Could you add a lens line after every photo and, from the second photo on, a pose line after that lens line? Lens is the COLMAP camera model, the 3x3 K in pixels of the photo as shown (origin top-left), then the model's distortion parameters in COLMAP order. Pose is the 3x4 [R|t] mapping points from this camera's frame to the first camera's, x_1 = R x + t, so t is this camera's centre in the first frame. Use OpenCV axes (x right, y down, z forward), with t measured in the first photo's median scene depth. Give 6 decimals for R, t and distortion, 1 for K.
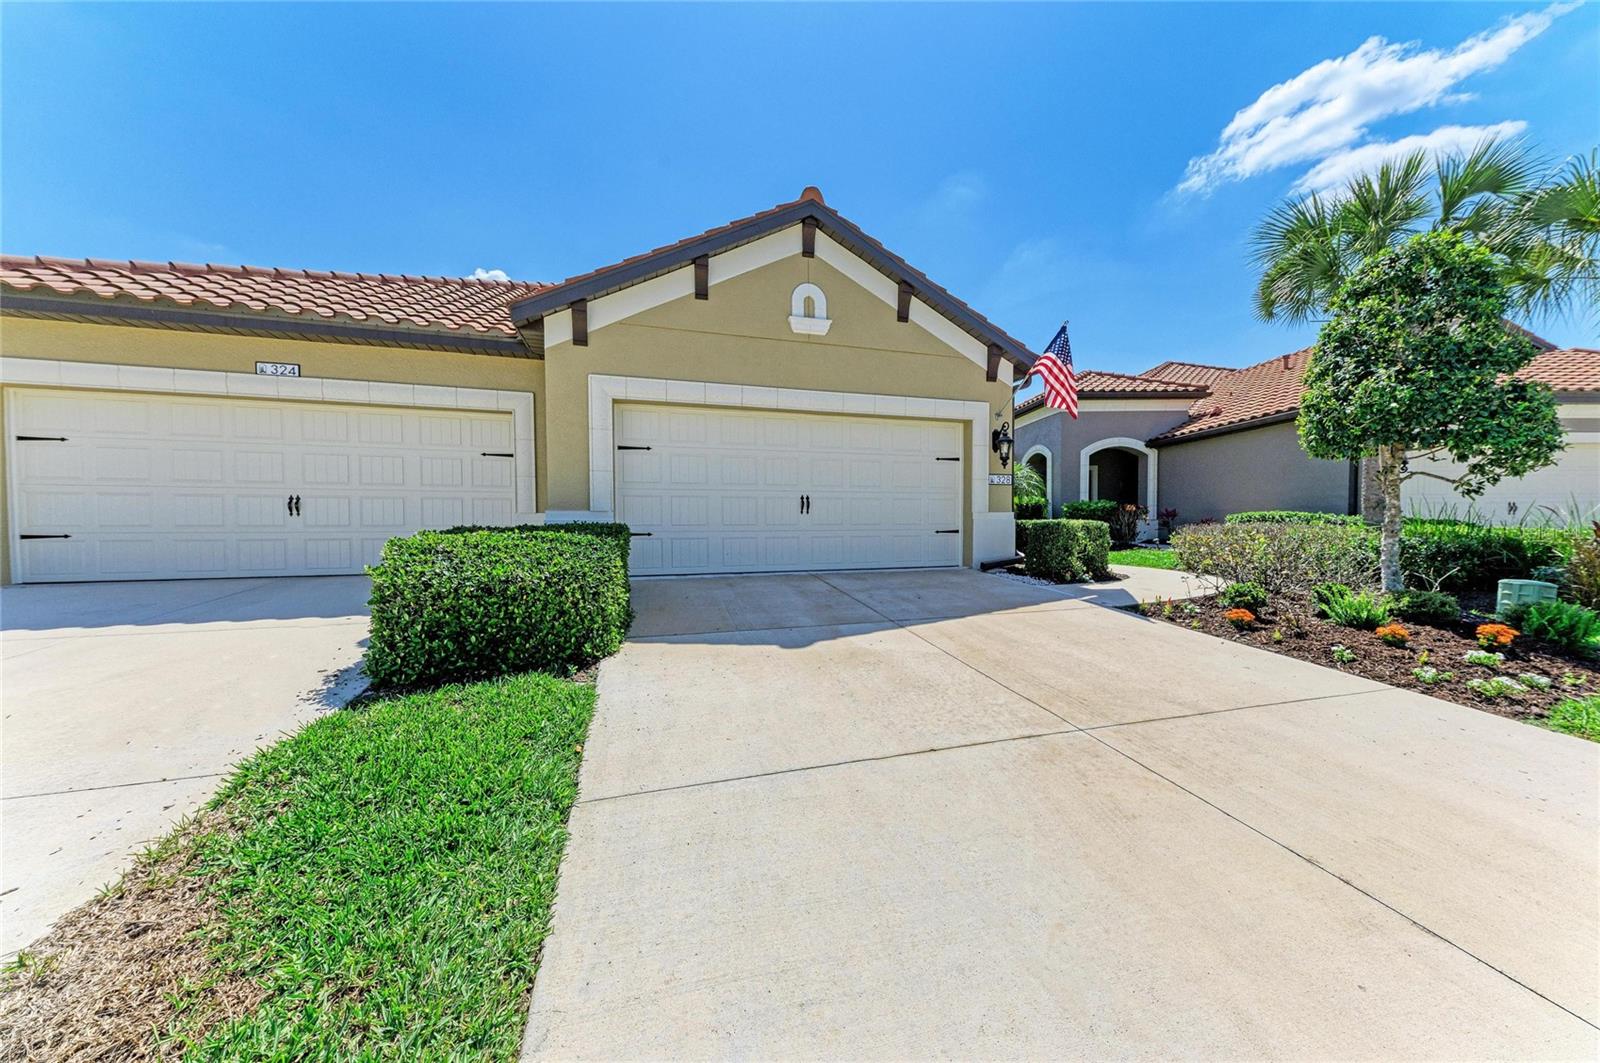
lens RADIAL K [[538.1, 0, 798.4], [0, 538.1, 521.0], [0, 0, 1]] dist [0.025235, -0.004033]
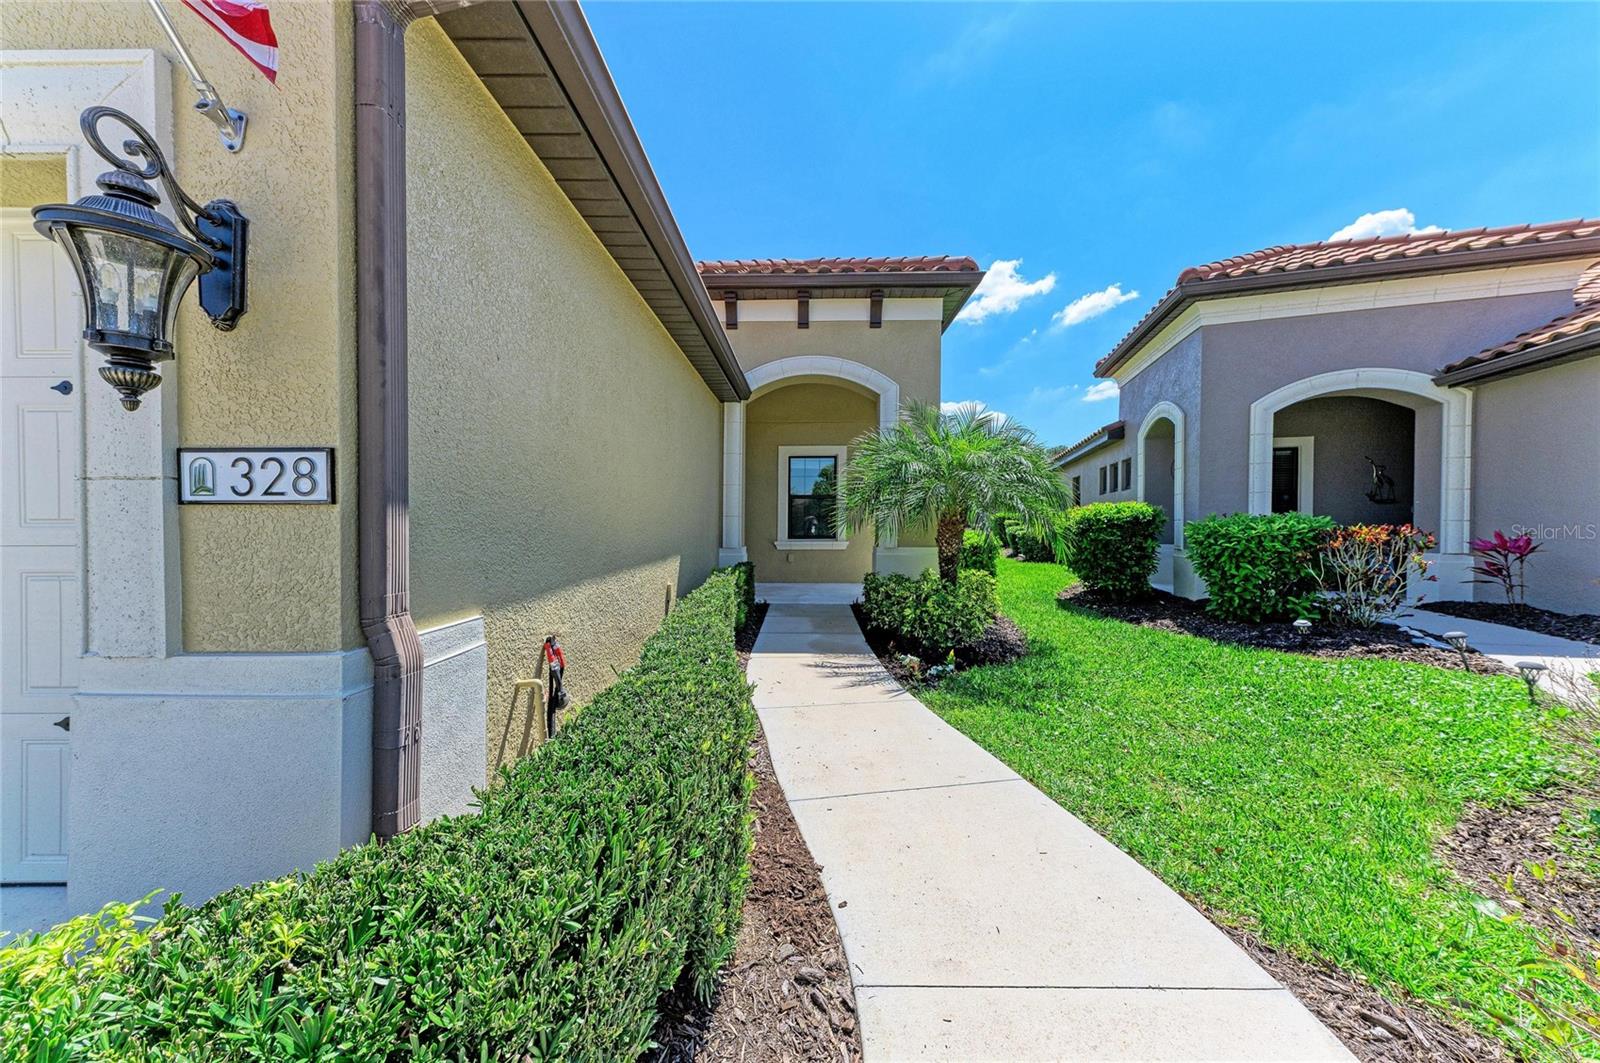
lens RADIAL K [[538.1, 0, 798.4], [0, 538.1, 521.0], [0, 0, 1]] dist [0.025235, -0.004033]
pose [[0.951941, -0.000374, -0.306280, 0.706826], [0.001152, 0.999997, 0.002357, -0.072662], [0.306278, -0.002597, 0.951939, 1.033525]]
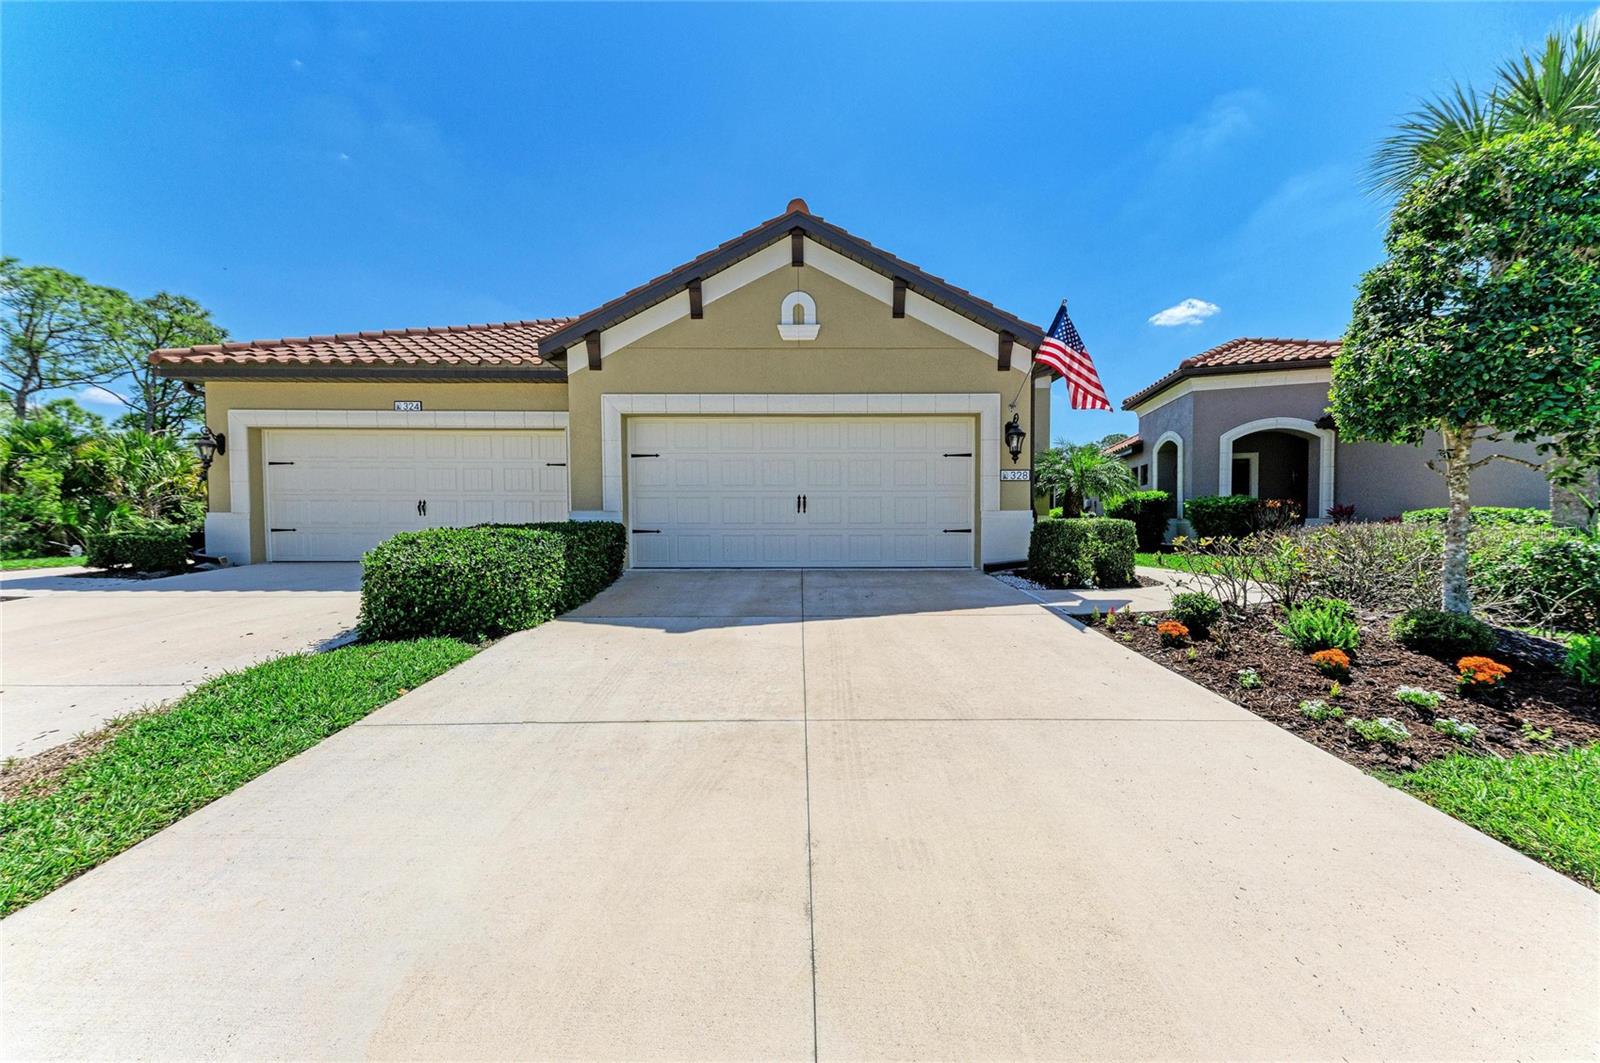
lens RADIAL K [[538.1, 0, 798.4], [0, 538.1, 521.0], [0, 0, 1]] dist [0.025235, -0.004033]
pose [[0.957703, 0.001786, -0.287752, 0.333656], [-0.000656, 0.999992, 0.004023, -0.001537], [0.287757, -0.003665, 0.957696, 0.000747]]
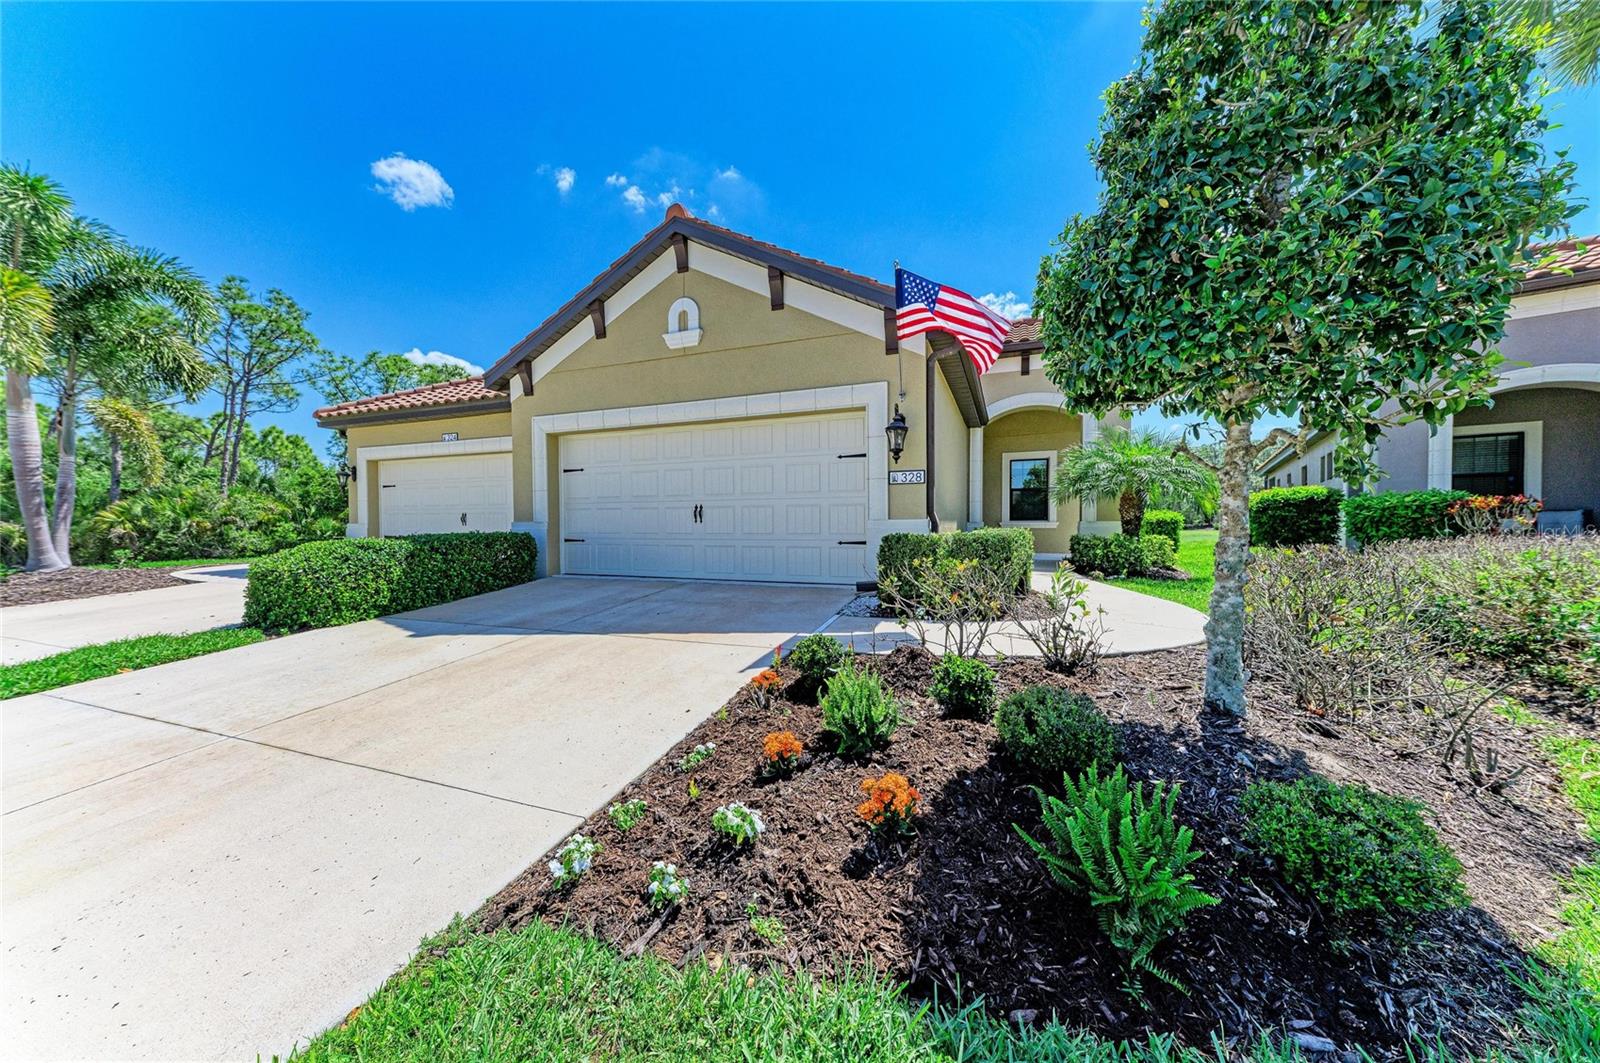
lens RADIAL K [[538.1, 0, 798.4], [0, 538.1, 521.0], [0, 0, 1]] dist [0.025235, -0.004033]
pose [[0.787161, -0.004387, -0.616732, 0.855235], [0.002845, 0.999990, -0.003483, -0.013800], [0.616741, 0.000988, 0.787166, 0.344256]]
